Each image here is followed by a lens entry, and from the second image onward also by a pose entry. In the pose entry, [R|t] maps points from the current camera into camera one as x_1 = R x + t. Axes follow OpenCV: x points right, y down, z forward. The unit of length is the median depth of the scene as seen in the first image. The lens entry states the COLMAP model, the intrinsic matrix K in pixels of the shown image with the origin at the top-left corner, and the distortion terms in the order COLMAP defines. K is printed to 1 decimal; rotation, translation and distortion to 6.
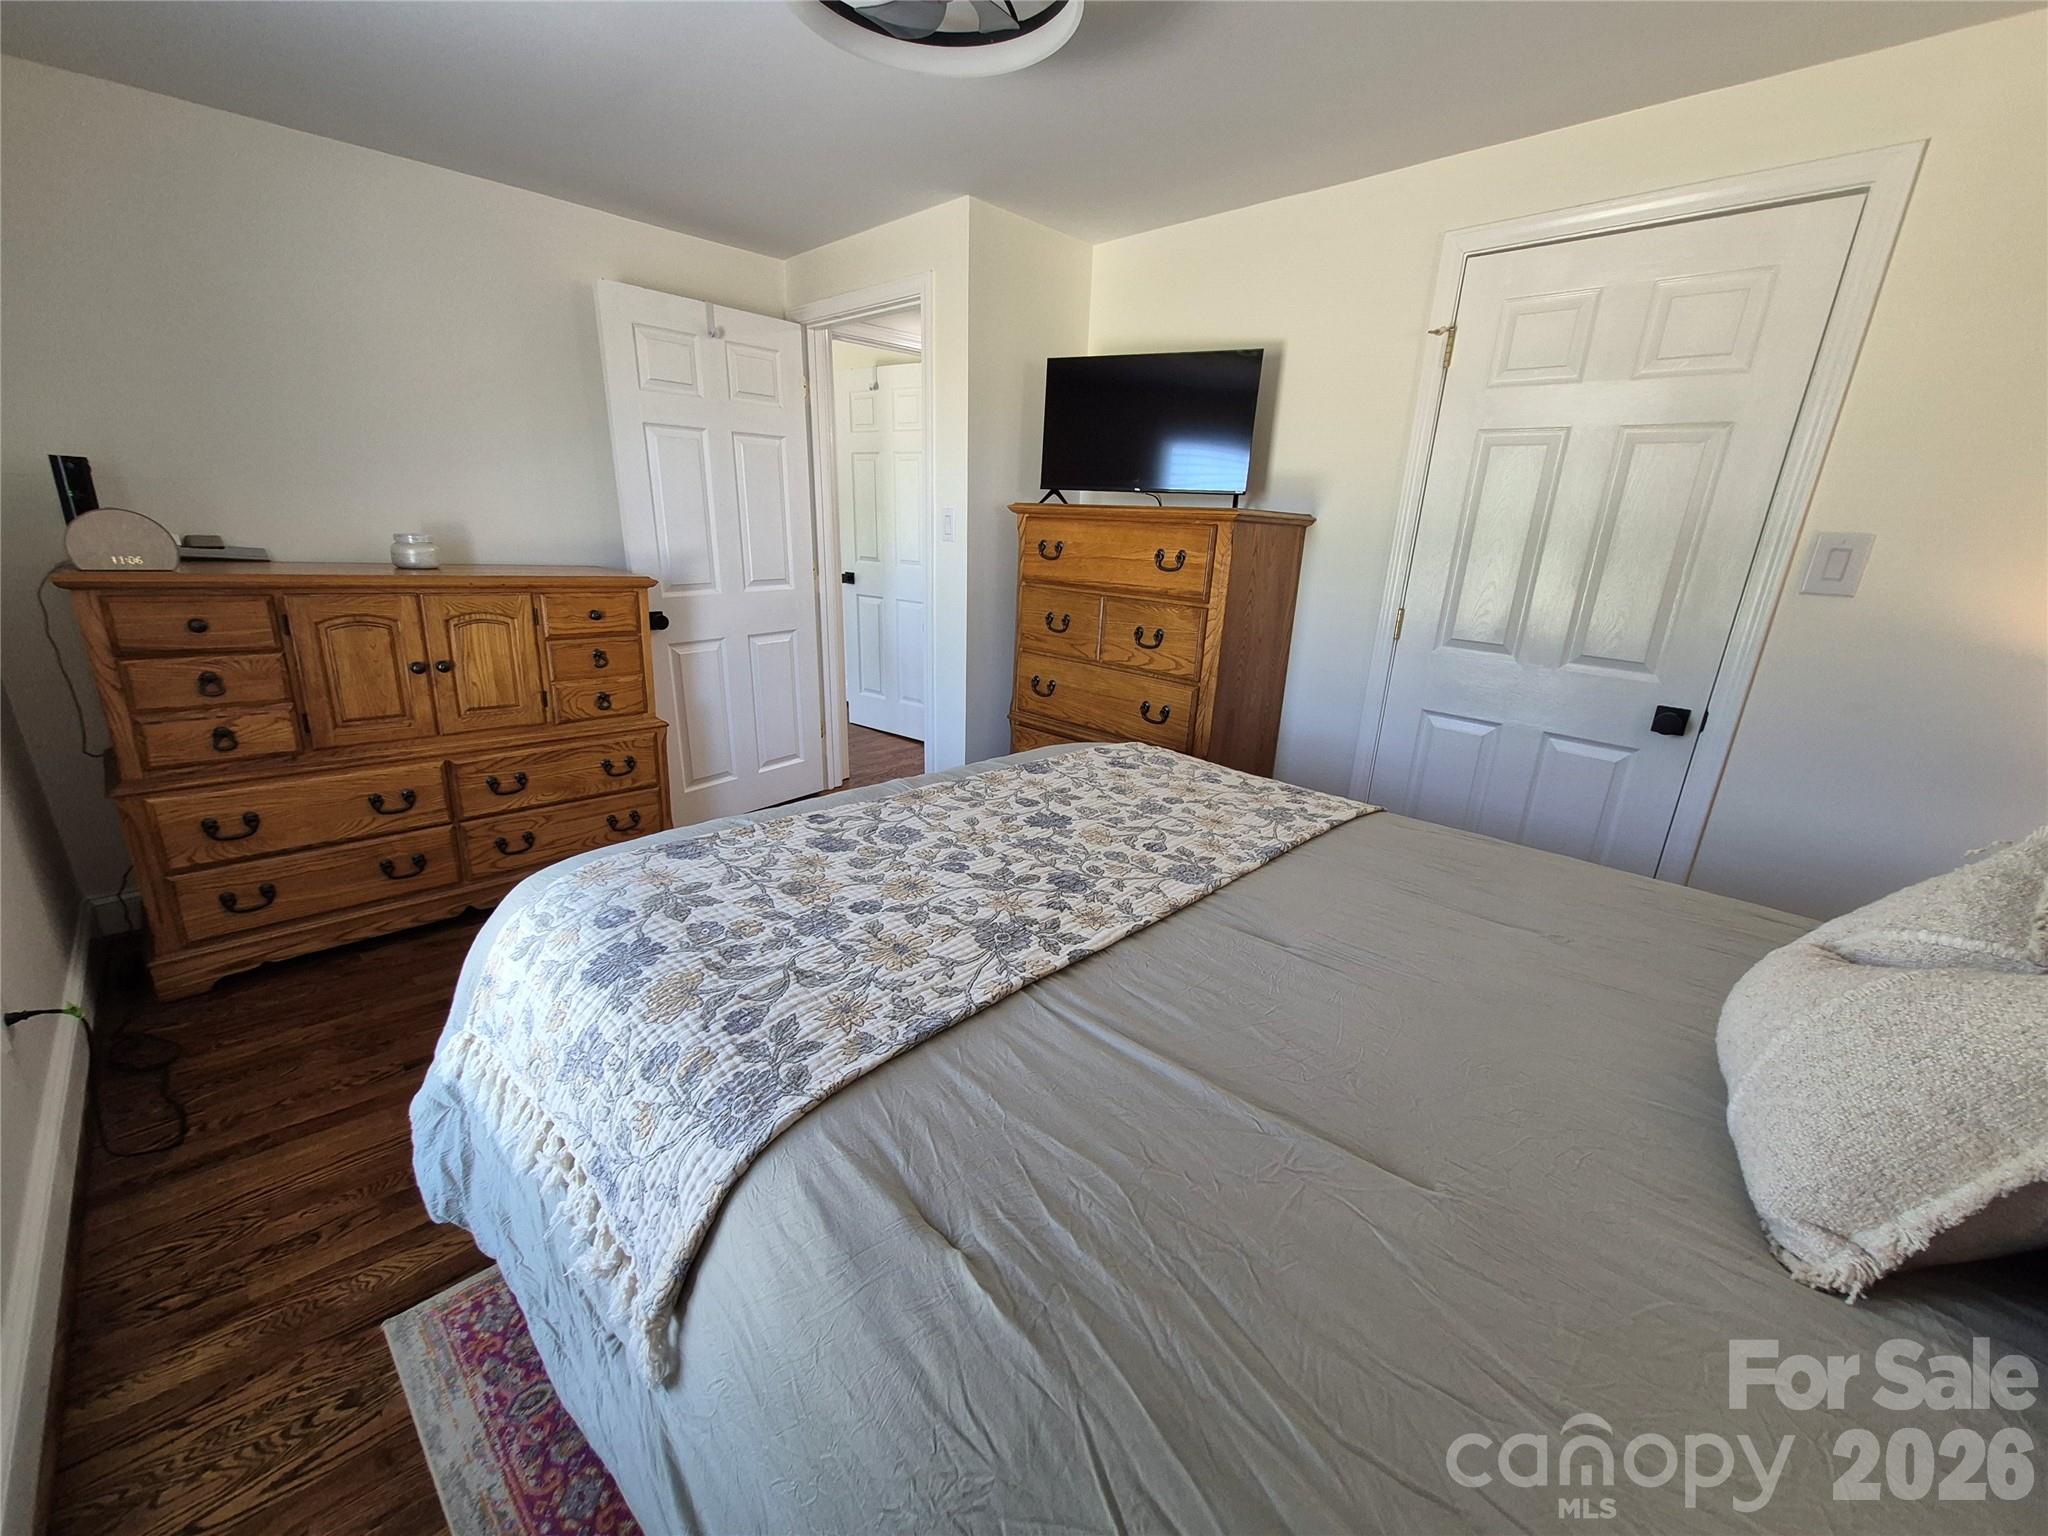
lens RADIAL K [[804.2, 0, 1024.0], [0, 804.2, 768.0], [0, 0, 1]] dist [0.000482, -0.000225]
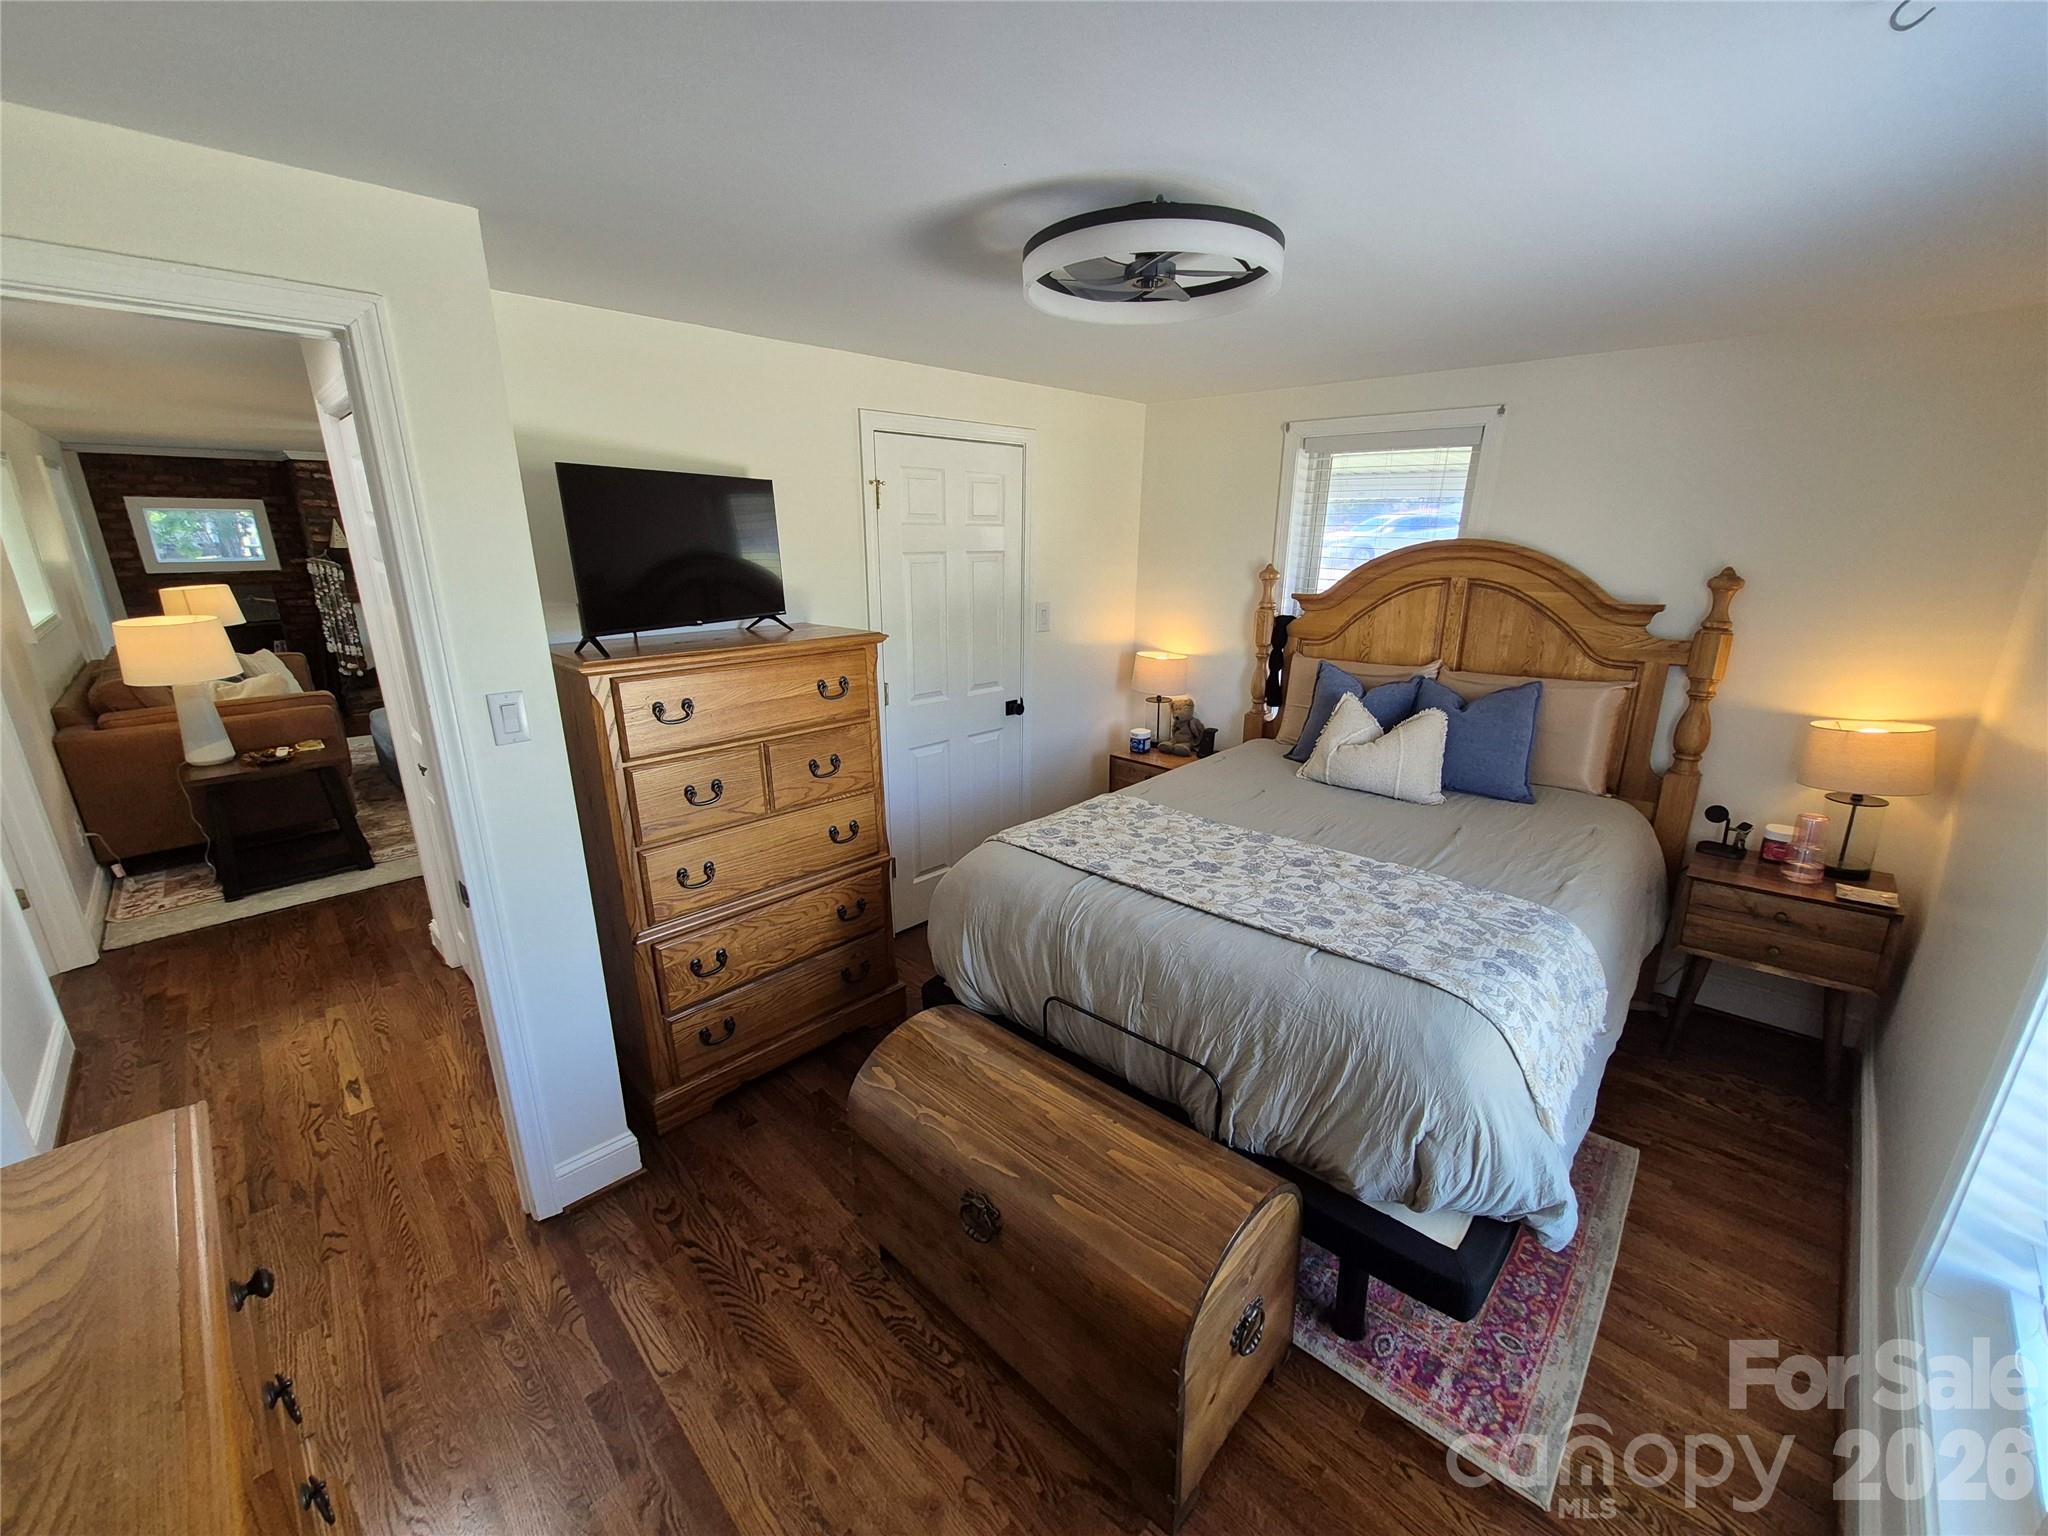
lens RADIAL K [[804.2, 0, 1024.0], [0, 804.2, 768.0], [0, 0, 1]] dist [0.000482, -0.000225]
pose [[0.009545, -0.318398, 0.947909, -1.388968], [0.302579, 0.904432, 0.300748, -0.680817], [-0.953077, 0.283947, 0.104973, 1.173023]]
